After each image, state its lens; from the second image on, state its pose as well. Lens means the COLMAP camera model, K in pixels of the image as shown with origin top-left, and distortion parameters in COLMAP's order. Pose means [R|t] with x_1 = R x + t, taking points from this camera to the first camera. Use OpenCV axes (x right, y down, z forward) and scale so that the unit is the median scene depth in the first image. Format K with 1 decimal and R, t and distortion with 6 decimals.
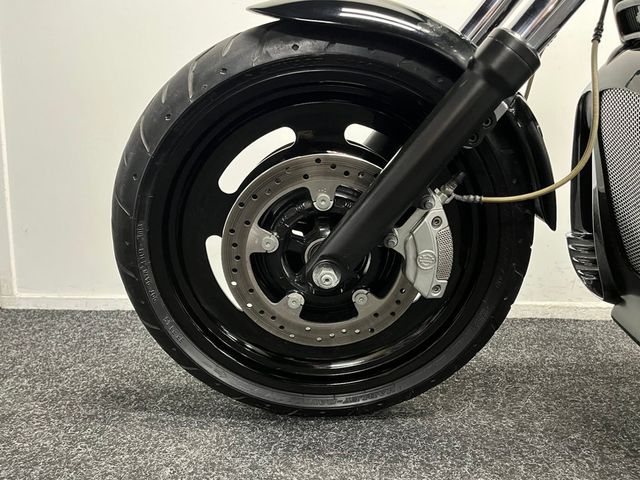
lens RADIAL K [[512.0, 0, 320.0], [0, 512.0, 240.0], [0, 0, 1]] dist [0.034189, -0.003360]
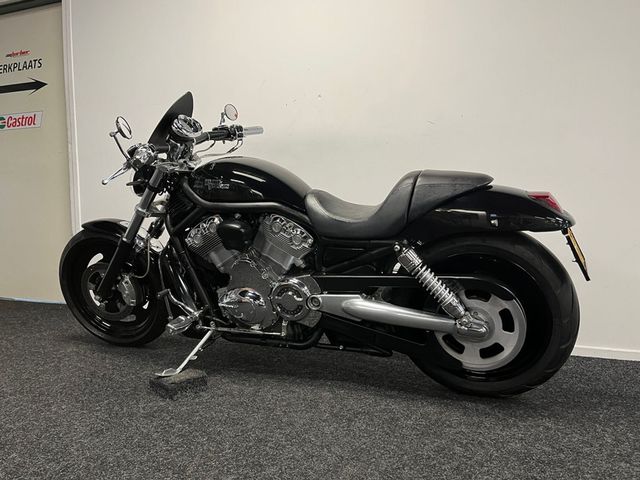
lens RADIAL K [[512.0, 0, 320.0], [0, 512.0, 240.0], [0, 0, 1]] dist [0.034189, -0.003360]
pose [[0.945448, 0.009986, -0.325621, 2.418700], [-0.037660, 0.996179, -0.078796, -0.093058], [0.323590, 0.086761, 0.942211, -1.745765]]
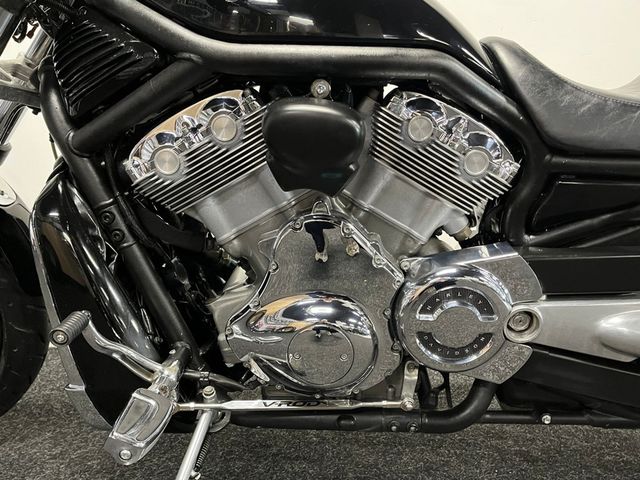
lens RADIAL K [[512.0, 0, 320.0], [0, 512.0, 240.0], [0, 0, 1]] dist [0.034189, -0.003360]
pose [[0.999063, -0.001152, 0.043254, 1.083754], [0.002159, 0.999728, -0.023243, -0.123818], [-0.043215, 0.023315, 0.998794, -0.262350]]
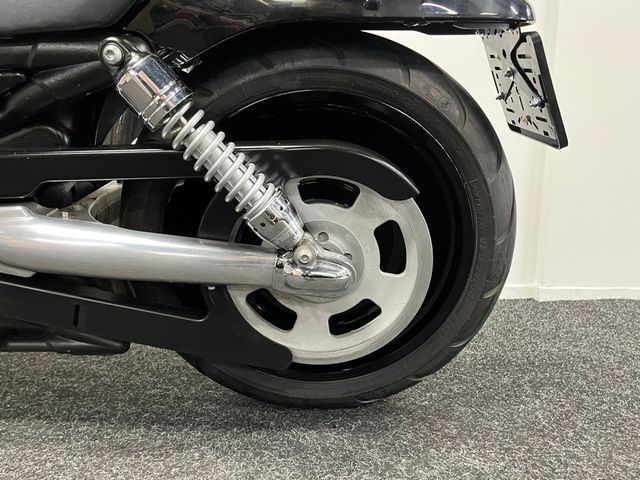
lens RADIAL K [[512.0, 0, 320.0], [0, 512.0, 240.0], [0, 0, 1]] dist [0.034189, -0.003360]
pose [[0.995597, -0.008271, 0.093375, 2.228955], [0.005994, 0.999678, 0.024645, 0.012845], [-0.093548, -0.023977, 0.995326, -0.240892]]
